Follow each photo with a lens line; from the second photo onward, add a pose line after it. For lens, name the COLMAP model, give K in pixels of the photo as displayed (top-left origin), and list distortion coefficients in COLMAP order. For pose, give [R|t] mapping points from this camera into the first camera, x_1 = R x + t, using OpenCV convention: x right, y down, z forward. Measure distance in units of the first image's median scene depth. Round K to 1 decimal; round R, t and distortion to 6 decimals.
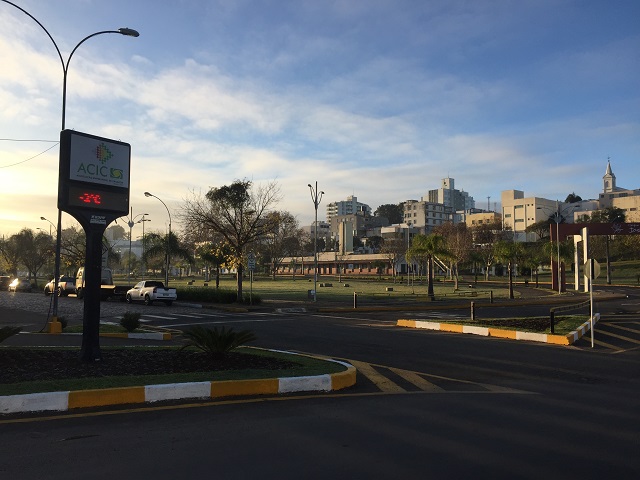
lens RADIAL K [[543.0, 0, 315.8], [0, 543.0, 240.9], [0, 0, 1]] dist [0.078570, -0.096805]
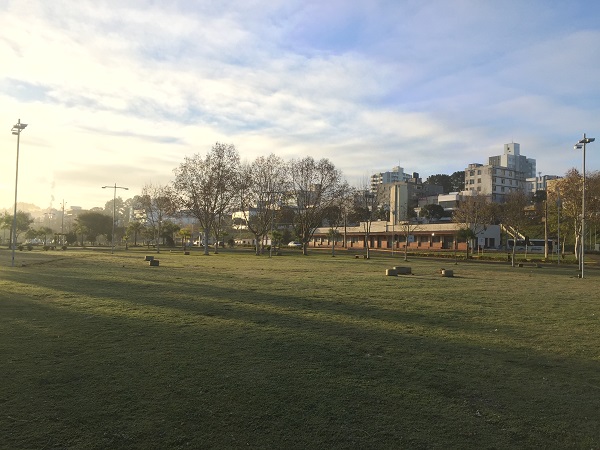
lens RADIAL K [[509.1, 0, 297.7], [0, 509.1, 228.1], [0, 0, 1]] dist [0.078570, -0.096805]
pose [[0.993354, 0.016635, -0.113887, -0.009316], [-0.014144, 0.999644, 0.022642, 0.018473], [0.114223, -0.020881, 0.993236, 0.283677]]
